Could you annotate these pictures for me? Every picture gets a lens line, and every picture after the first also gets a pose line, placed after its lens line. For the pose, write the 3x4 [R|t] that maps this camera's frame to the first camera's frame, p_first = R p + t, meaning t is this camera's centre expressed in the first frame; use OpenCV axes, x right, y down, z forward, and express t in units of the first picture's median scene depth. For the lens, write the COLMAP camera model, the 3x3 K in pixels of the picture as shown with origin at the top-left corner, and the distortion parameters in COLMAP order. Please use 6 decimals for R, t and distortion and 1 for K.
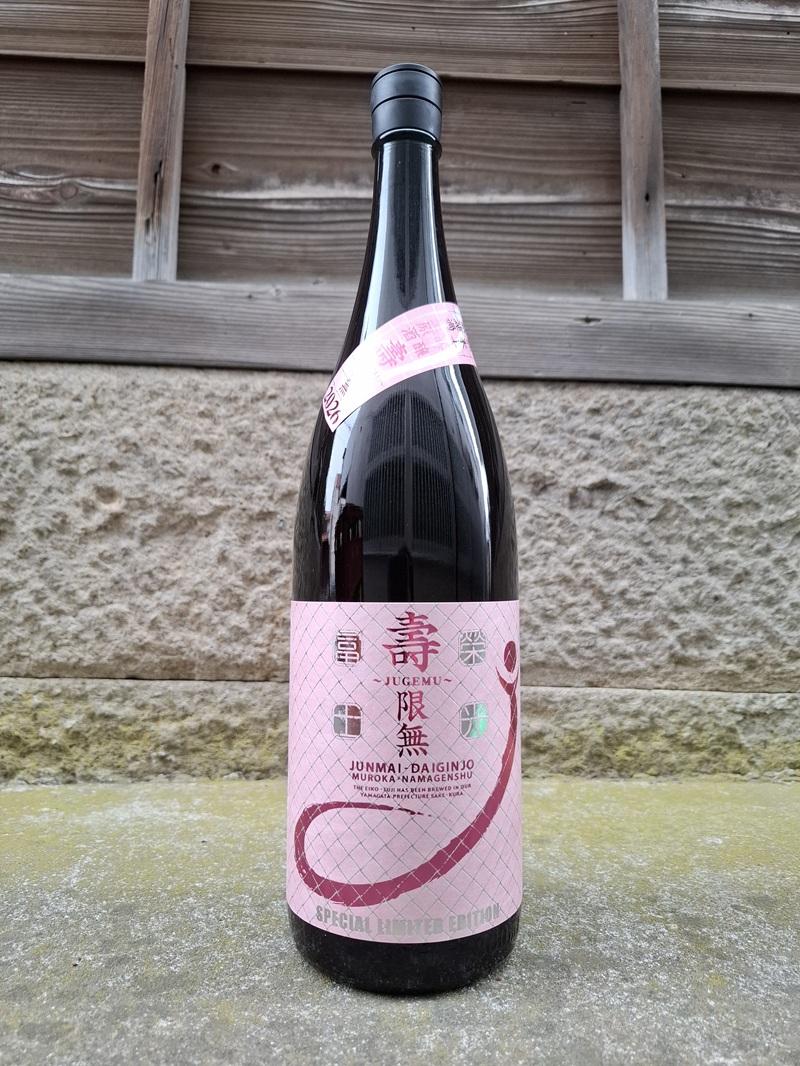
lens RADIAL K [[782.8, 0, 393.9], [0, 782.8, 530.4], [0, 0, 1]] dist [0.075312, -0.135100]
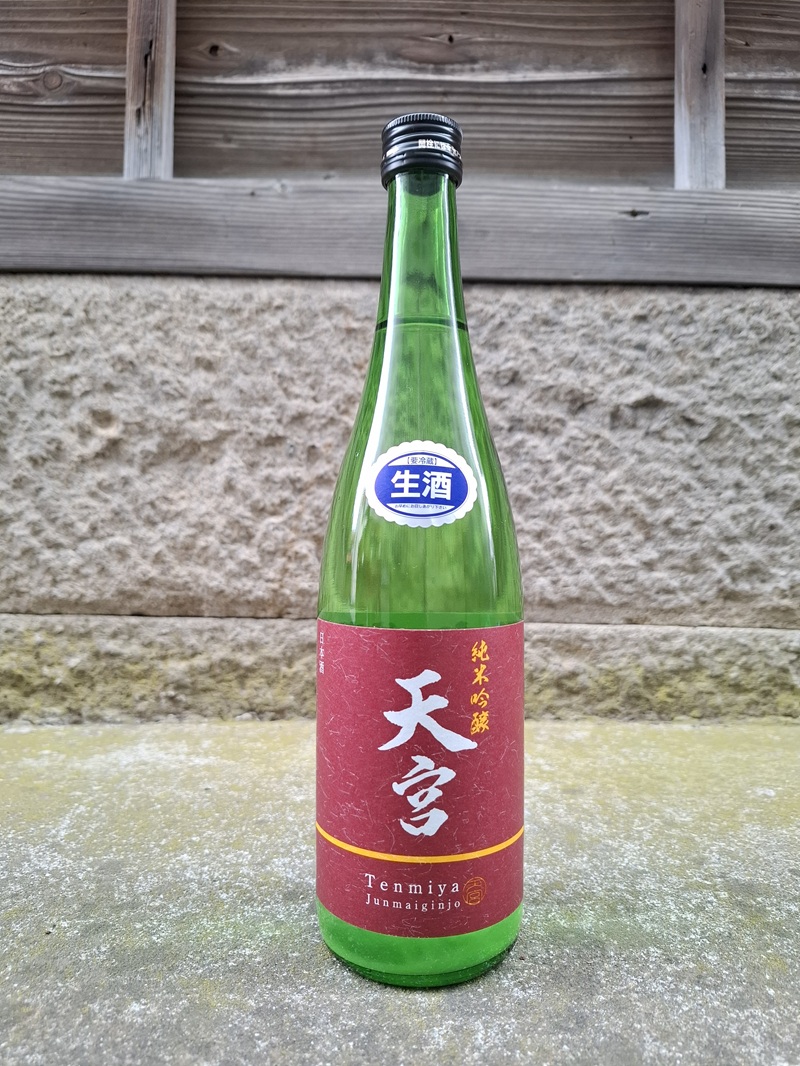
lens RADIAL K [[788.5, 0, 395.2], [0, 788.5, 538.6], [0, 0, 1]] dist [0.067264, -0.130401]
pose [[0.999169, -0.004639, -0.040497, 0.014116], [0.008342, 0.995748, 0.091744, 0.011928], [0.039899, -0.092006, 0.994959, 0.076774]]
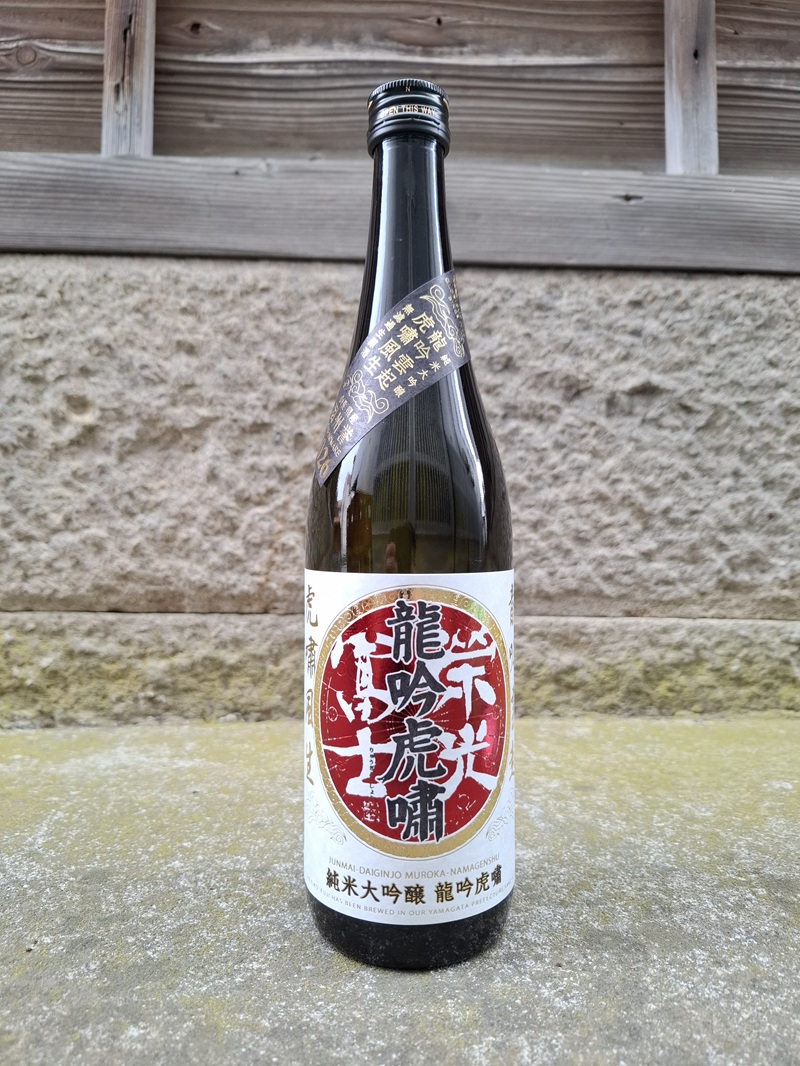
lens RADIAL K [[791.5, 0, 395.1], [0, 791.5, 528.5], [0, 0, 1]] dist [0.056820, -0.108291]
pose [[0.999956, -0.009399, -0.000812, -0.012979], [0.009432, 0.997542, 0.069435, 0.034013], [0.000157, -0.069439, 0.997586, 0.107905]]
